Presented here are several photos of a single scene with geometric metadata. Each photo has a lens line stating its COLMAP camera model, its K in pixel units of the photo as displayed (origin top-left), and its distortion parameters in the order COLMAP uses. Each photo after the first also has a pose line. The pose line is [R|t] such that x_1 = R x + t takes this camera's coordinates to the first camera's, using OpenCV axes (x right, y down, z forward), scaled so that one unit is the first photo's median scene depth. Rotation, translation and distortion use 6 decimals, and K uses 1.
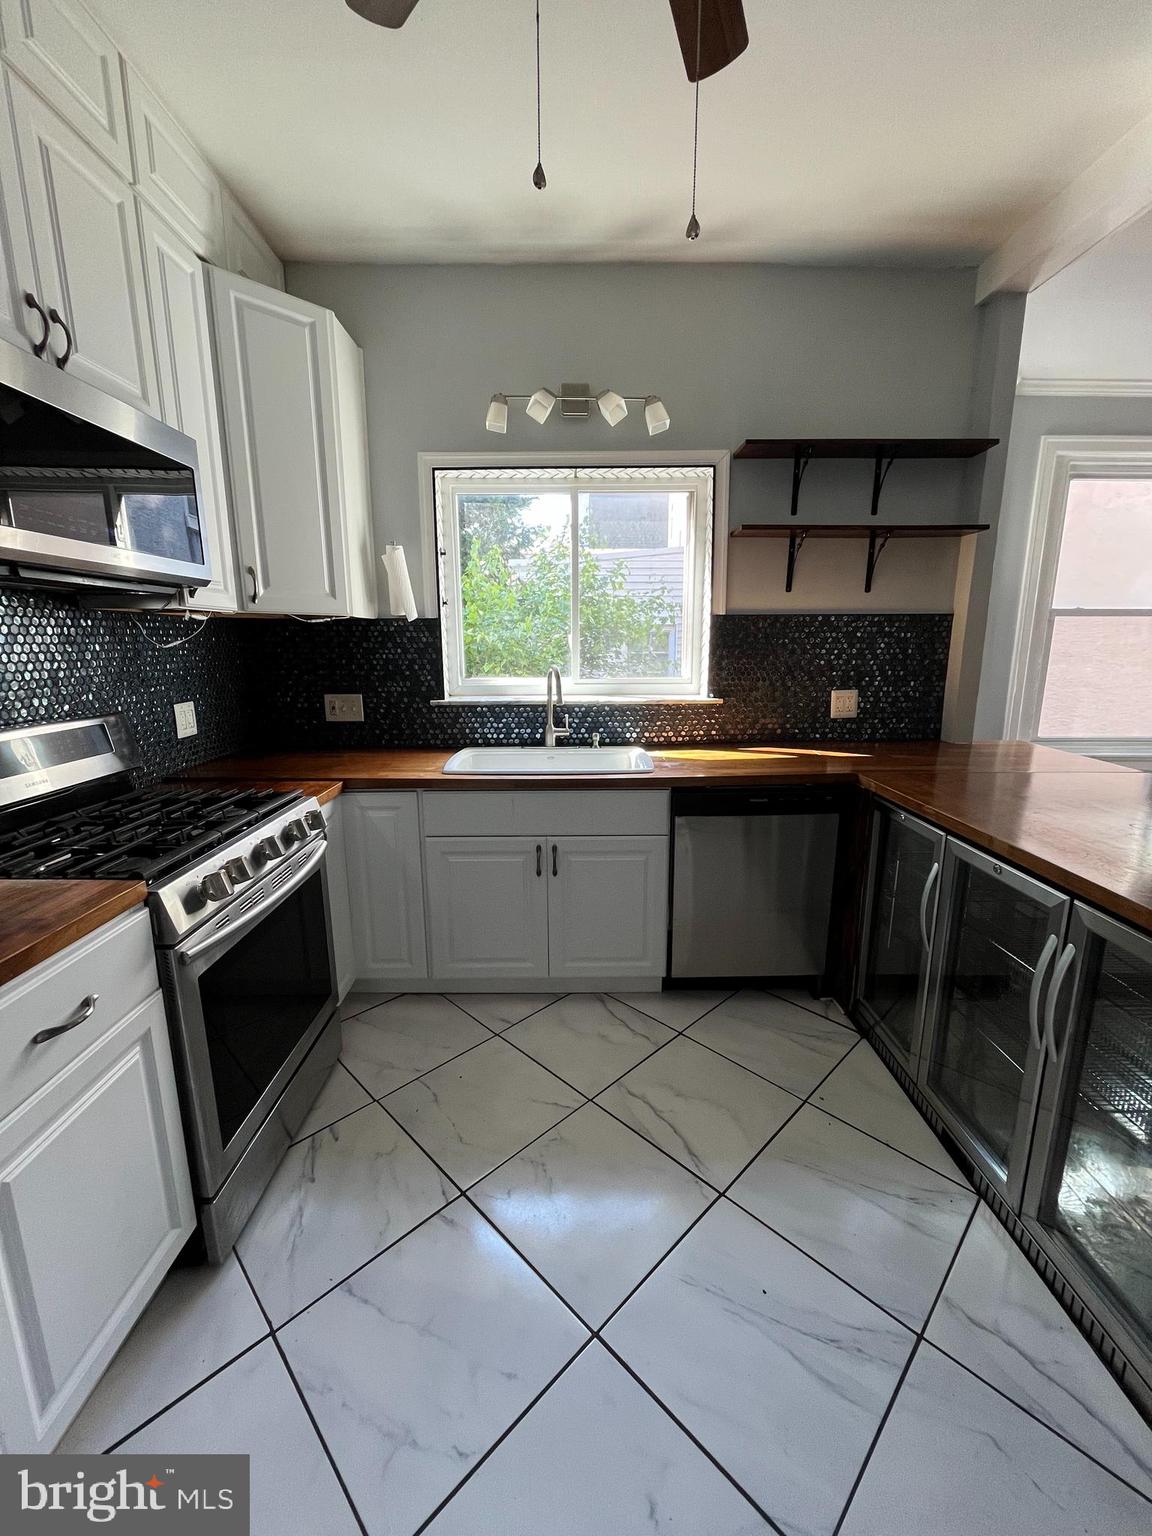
lens RADIAL K [[621.0, 0, 578.0], [0, 621.0, 768.7], [0, 0, 1]] dist [-0.002959, -0.000500]
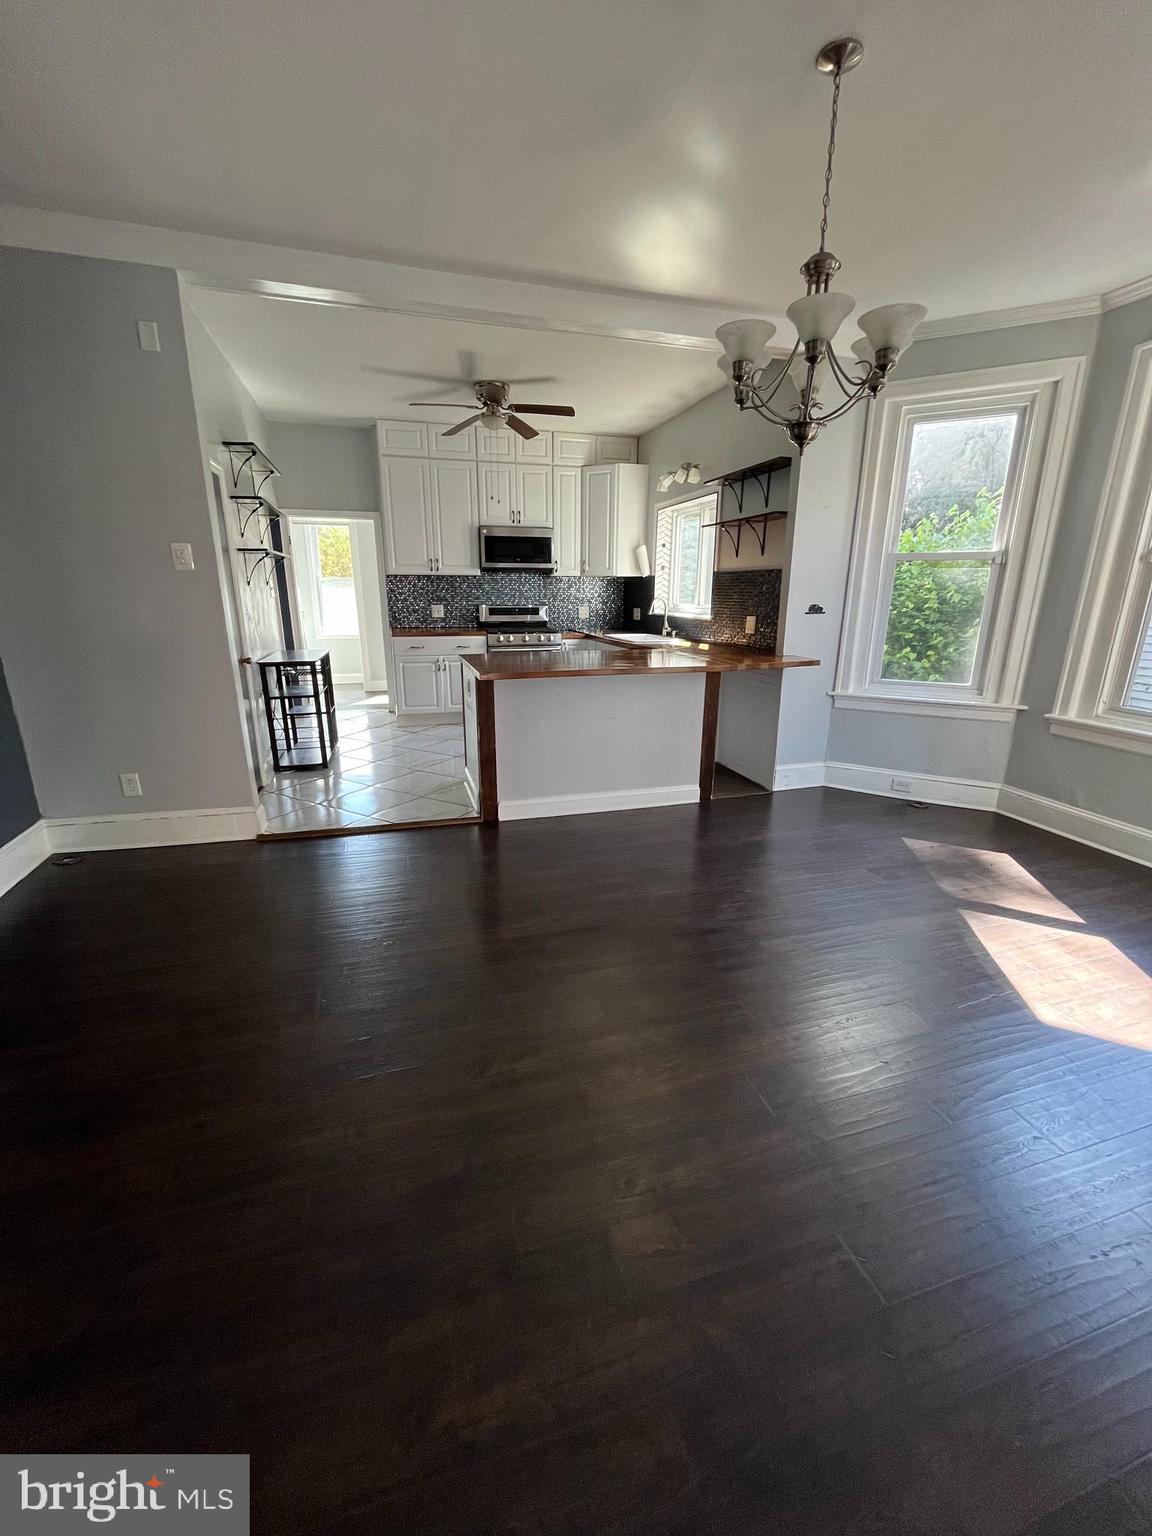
lens RADIAL K [[621.0, 0, 575.6], [0, 621.0, 769.0], [0, 0, 1]] dist [-0.002959, -0.000500]
pose [[0.277292, 0.272421, -0.921355, 2.094068], [-0.199219, 0.954422, 0.222241, -0.012700], [0.939905, 0.121926, 0.318925, 0.084548]]
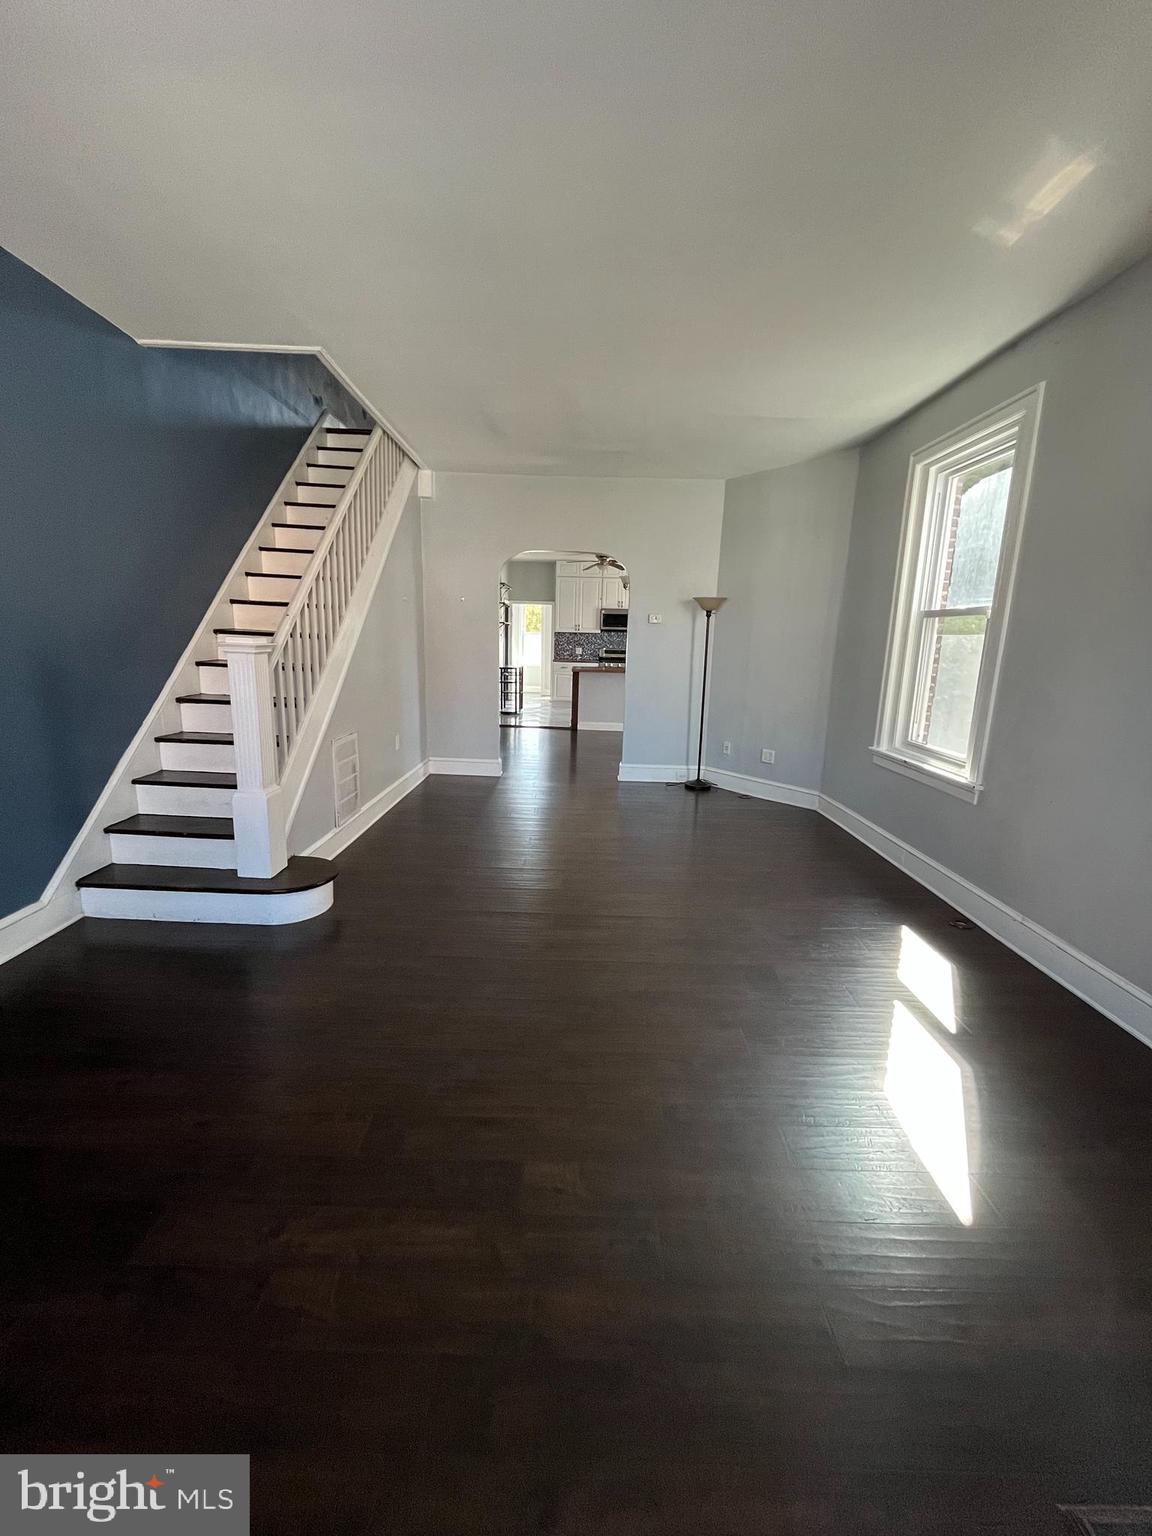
lens RADIAL K [[621.0, 0, 579.5], [0, 621.0, 763.5], [0, 0, 1]] dist [-0.002959, -0.000500]
pose [[-0.012062, 0.199295, -0.979865, 4.383678], [-0.226072, 0.954019, 0.196821, -0.069318], [0.974036, 0.223895, 0.033548, 0.325728]]
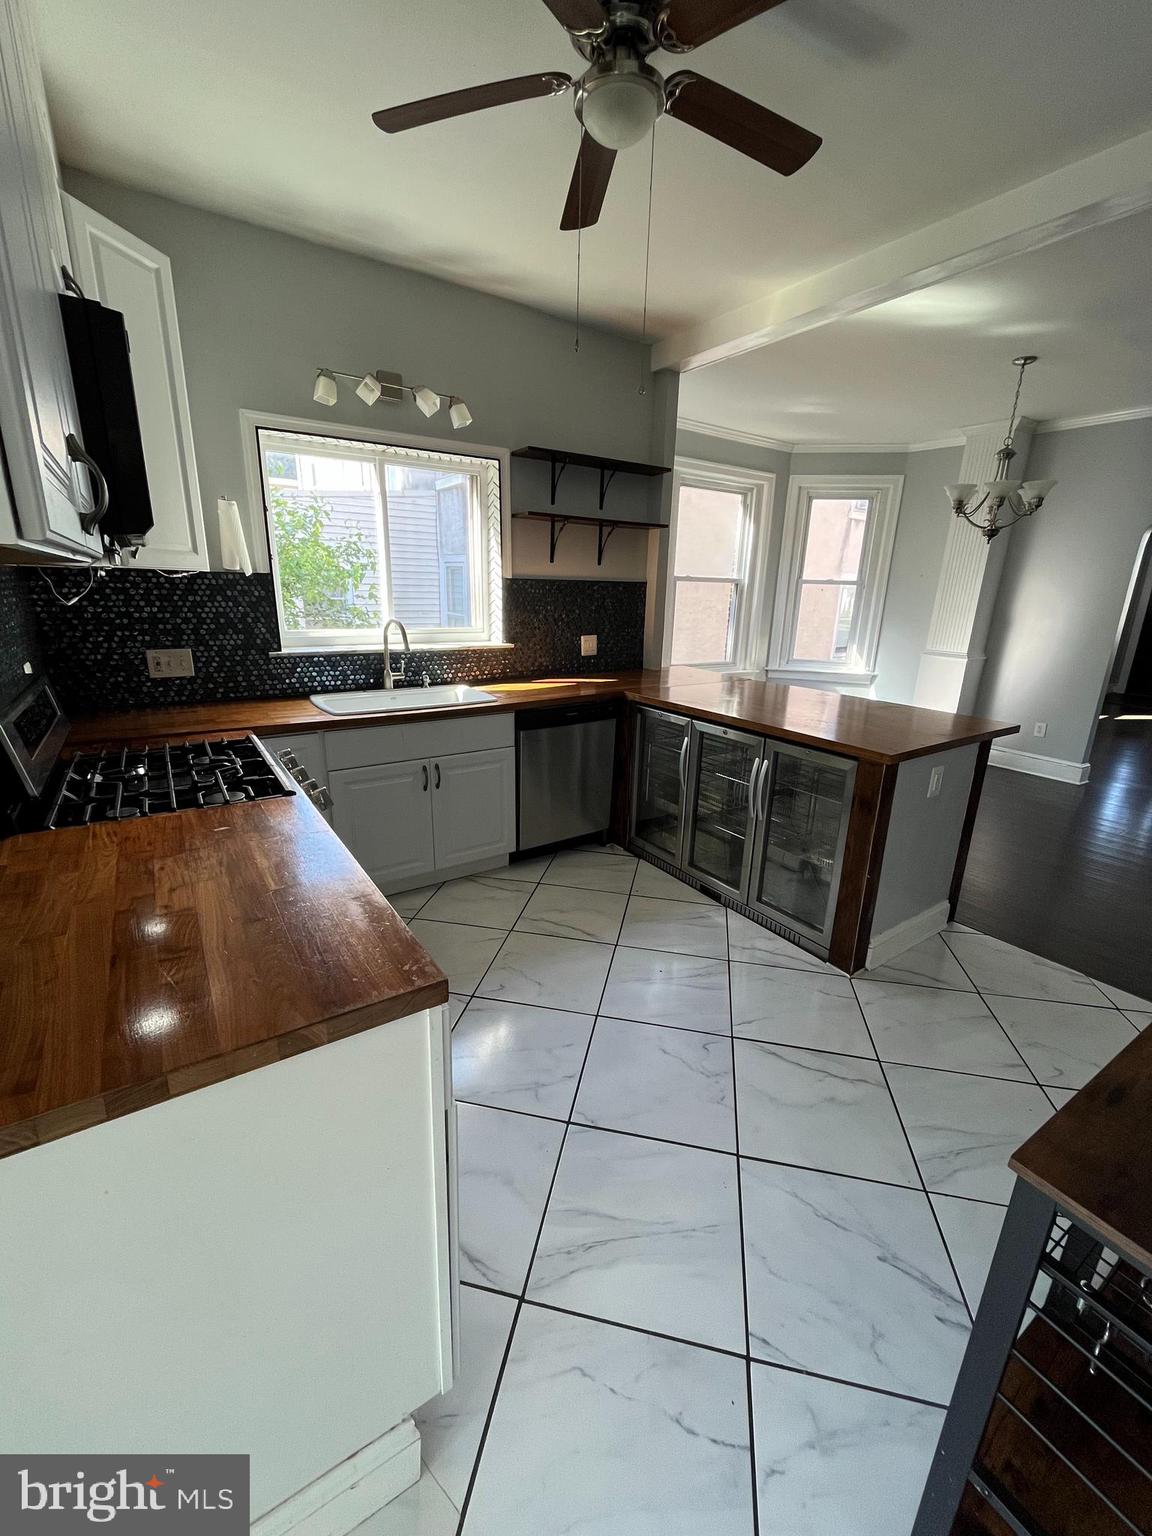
lens RADIAL K [[621.0, 0, 580.4], [0, 621.0, 770.2], [0, 0, 1]] dist [-0.002959, -0.000500]
pose [[0.831349, -0.135063, 0.539089, -0.418636], [0.085904, 0.989591, 0.115457, 0.012598], [-0.549072, -0.049675, 0.834298, -0.192941]]
